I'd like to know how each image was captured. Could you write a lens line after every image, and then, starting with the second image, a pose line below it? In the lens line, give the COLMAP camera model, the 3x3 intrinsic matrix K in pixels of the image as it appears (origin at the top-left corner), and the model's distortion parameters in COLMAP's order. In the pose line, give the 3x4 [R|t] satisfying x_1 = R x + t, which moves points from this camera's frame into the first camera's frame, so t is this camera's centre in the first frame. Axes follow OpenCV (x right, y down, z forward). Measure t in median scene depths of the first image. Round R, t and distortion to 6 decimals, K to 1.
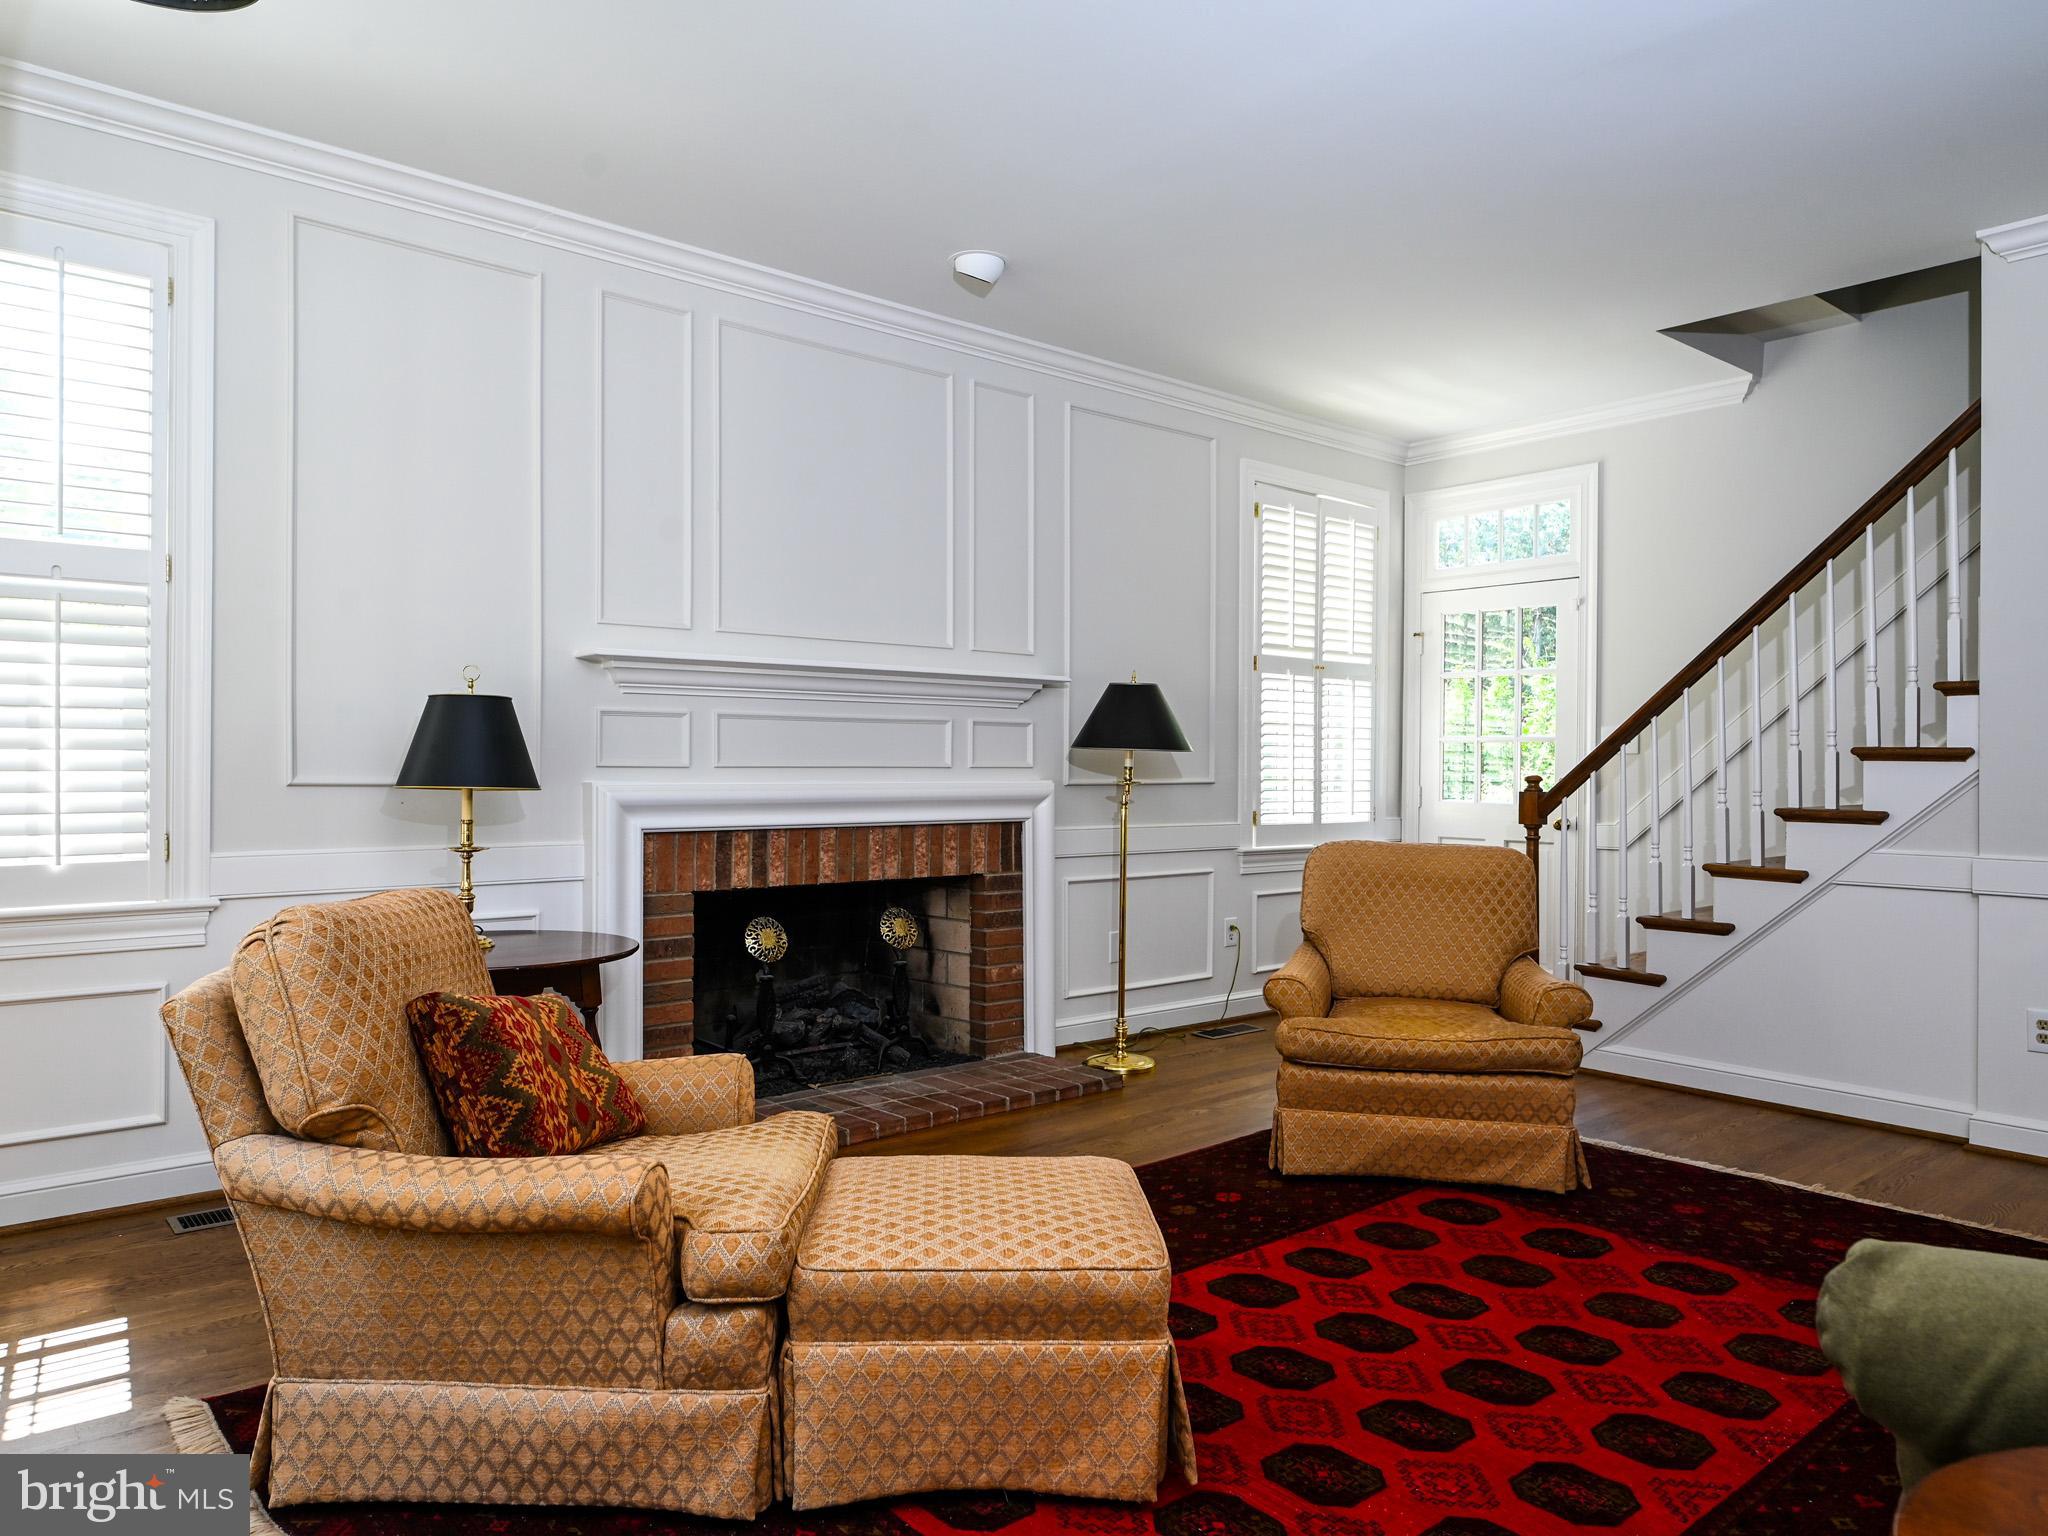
lens RADIAL K [[1374.3, 0, 1024.0], [0, 1374.3, 768.0], [0, 0, 1]] dist [0.001984, 0.003771]
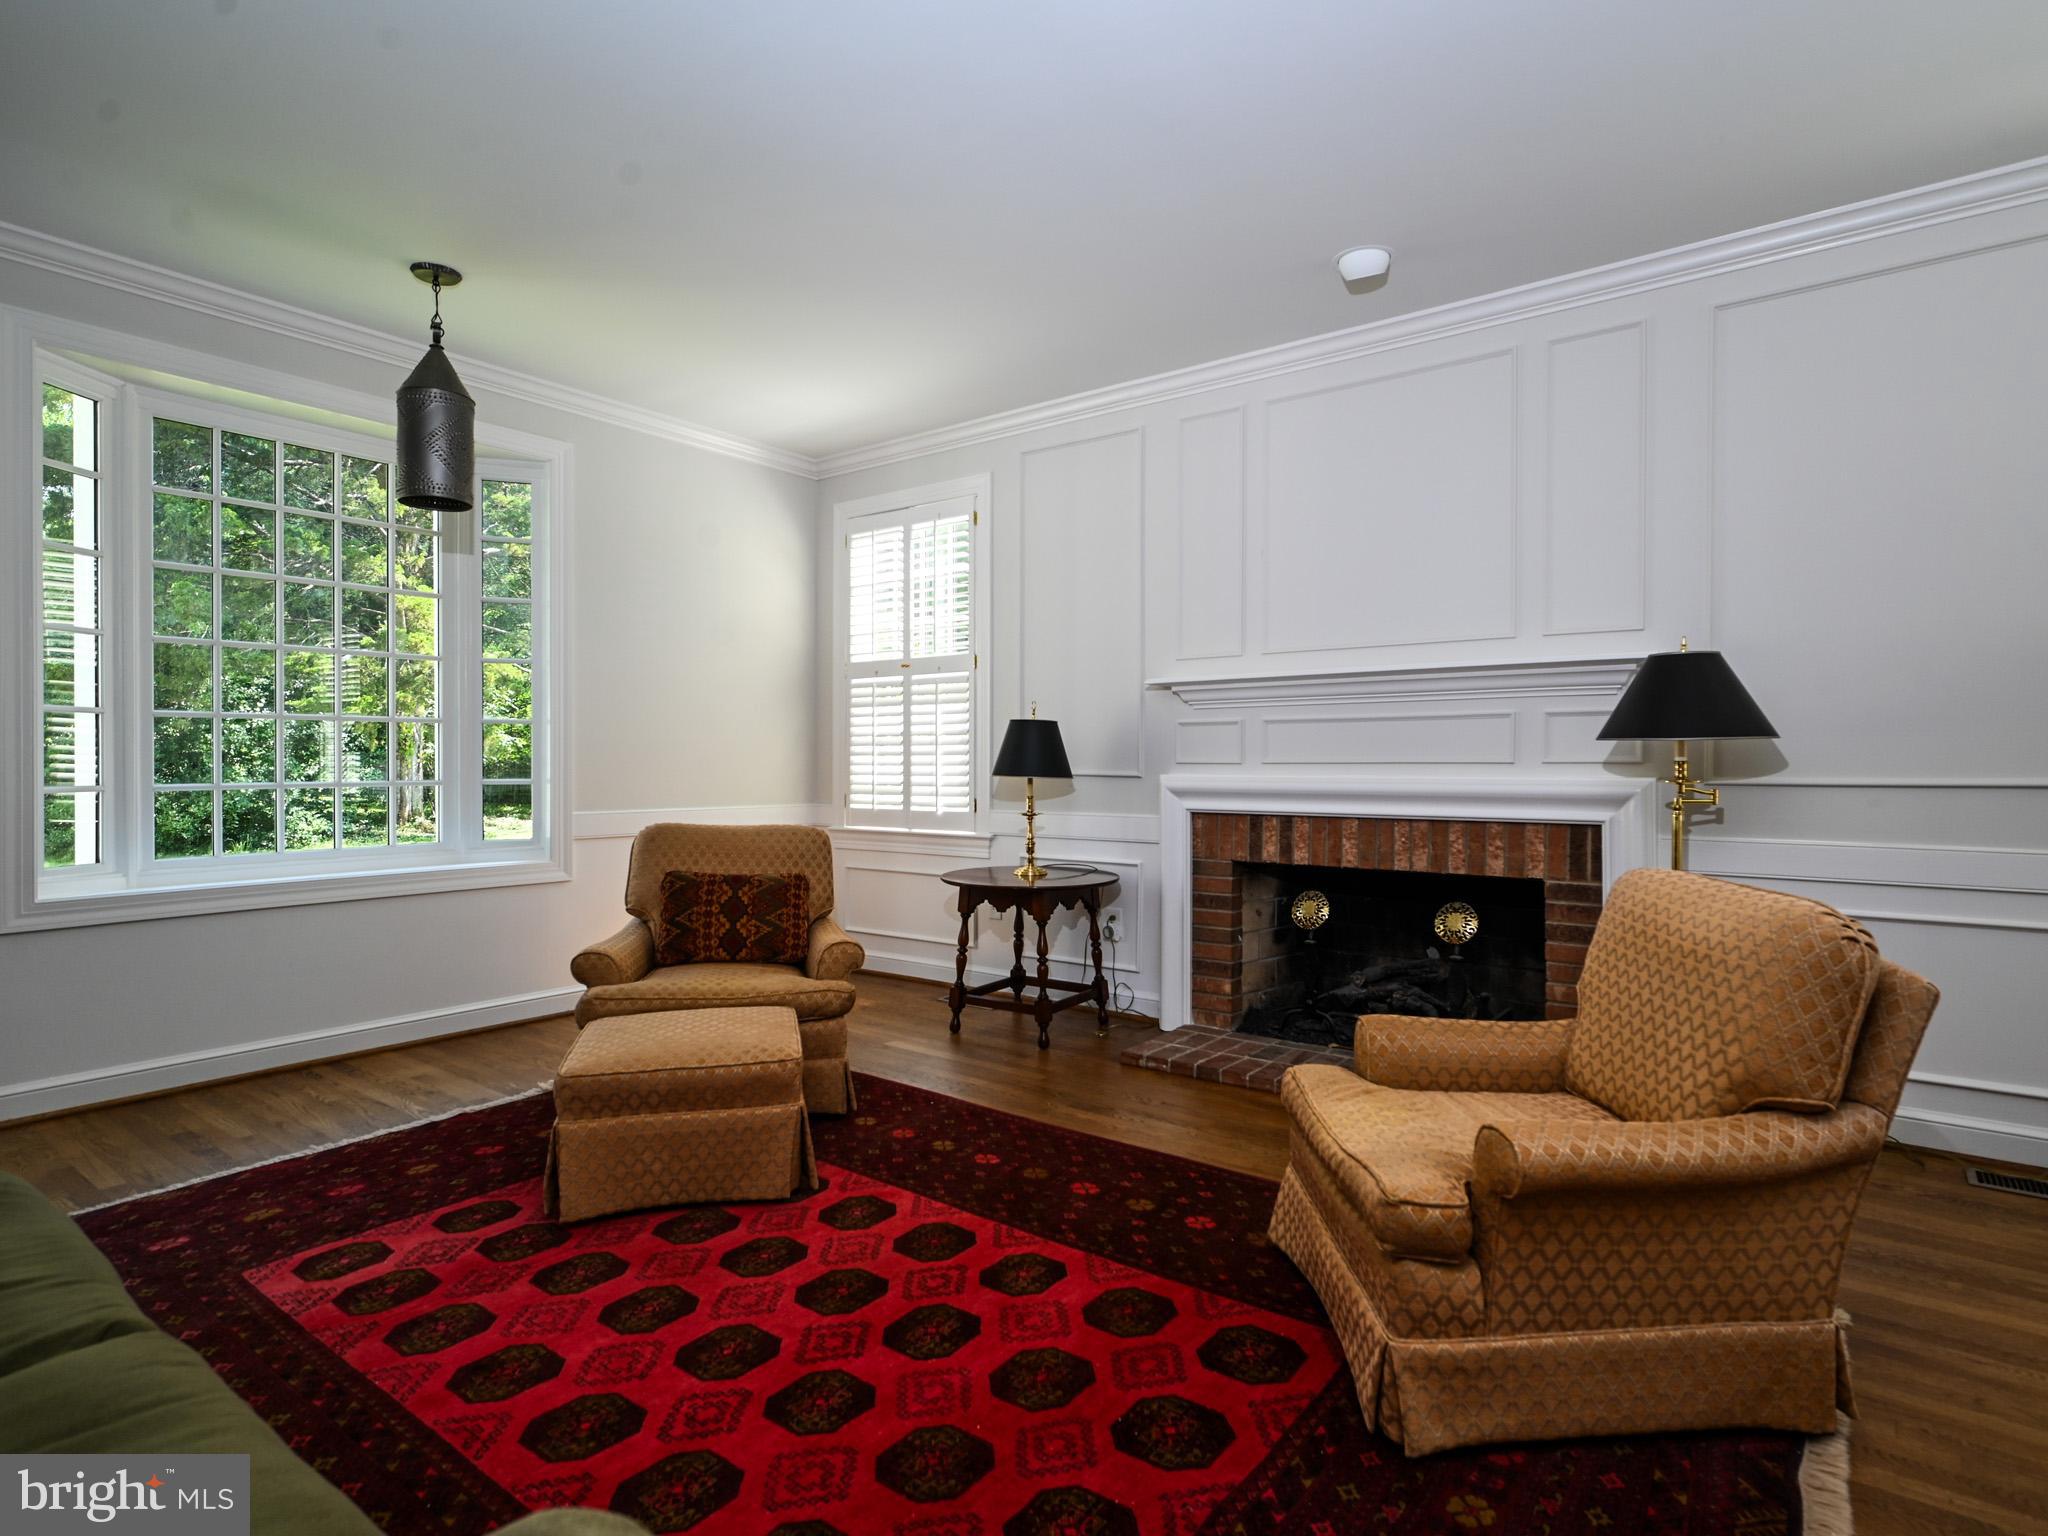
lens RADIAL K [[1042.0, 0, 1024.0], [0, 1042.0, 768.0], [0, 0, 1]] dist [0.001623, -0.000030]
pose [[0.226351, 0.001808, -0.974044, 0.677168], [0.000362, 0.999998, 0.001940, 0.001872], [0.974046, -0.000791, 0.226350, 0.605999]]
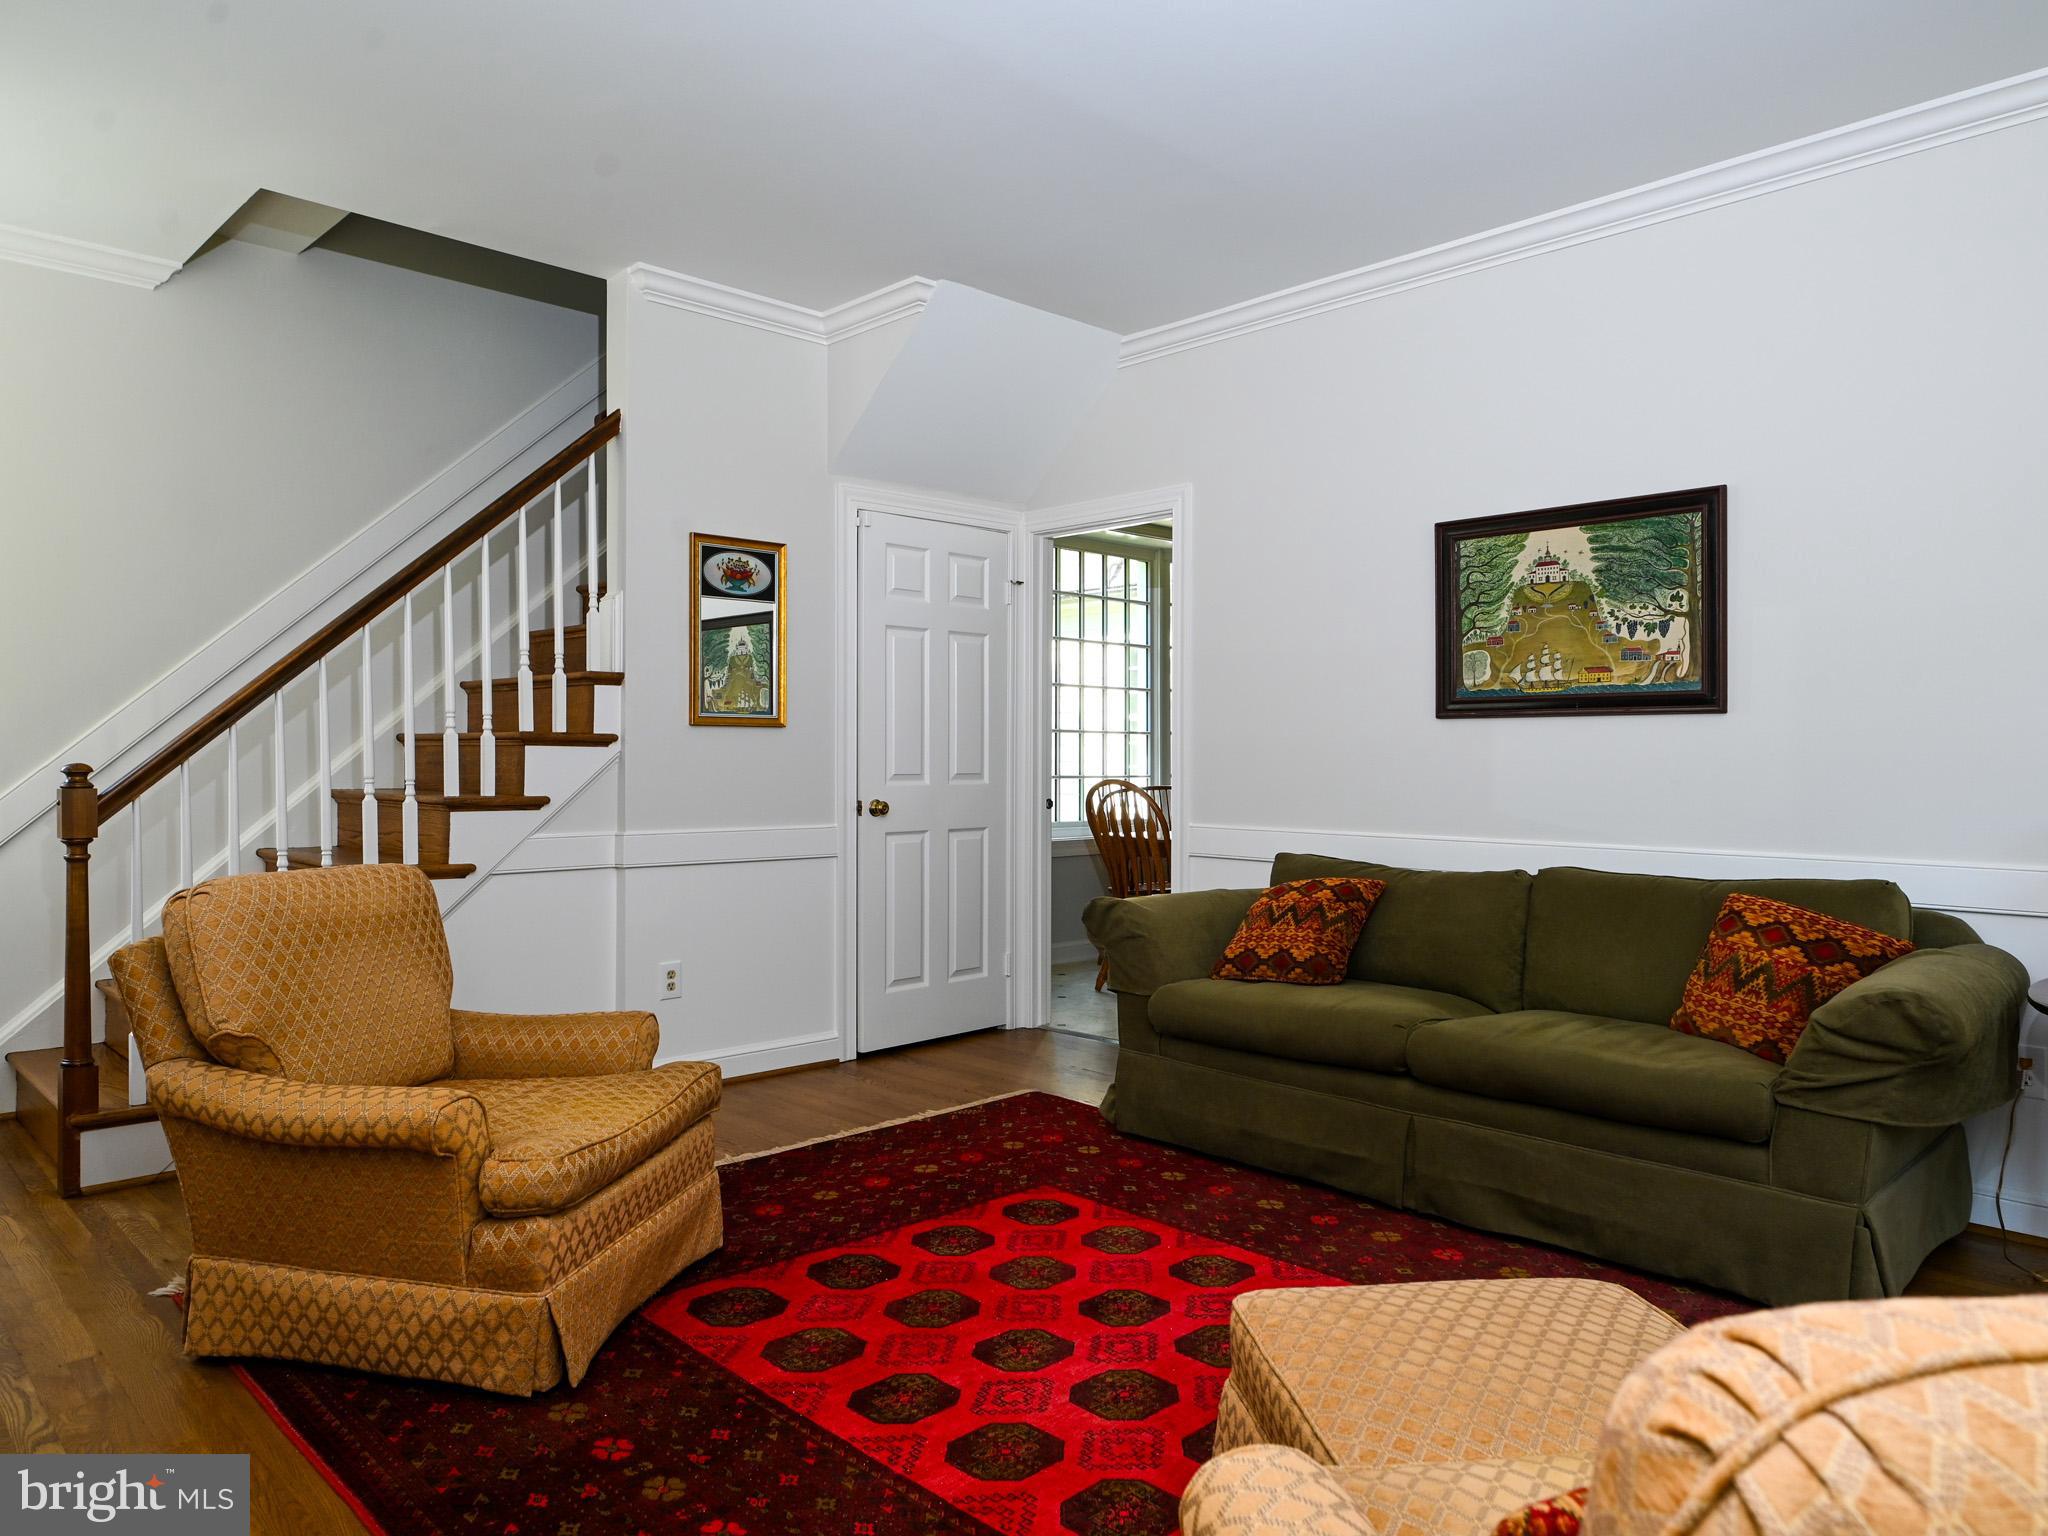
lens RADIAL K [[1374.3, 0, 1024.0], [0, 1374.3, 768.0], [0, 0, 1]] dist [0.001984, 0.003771]
pose [[-0.063677, -0.010297, 0.997917, -0.391833], [0.001246, 0.999945, 0.010398, 0.000465], [-0.997970, 0.001905, -0.063661, 0.707568]]
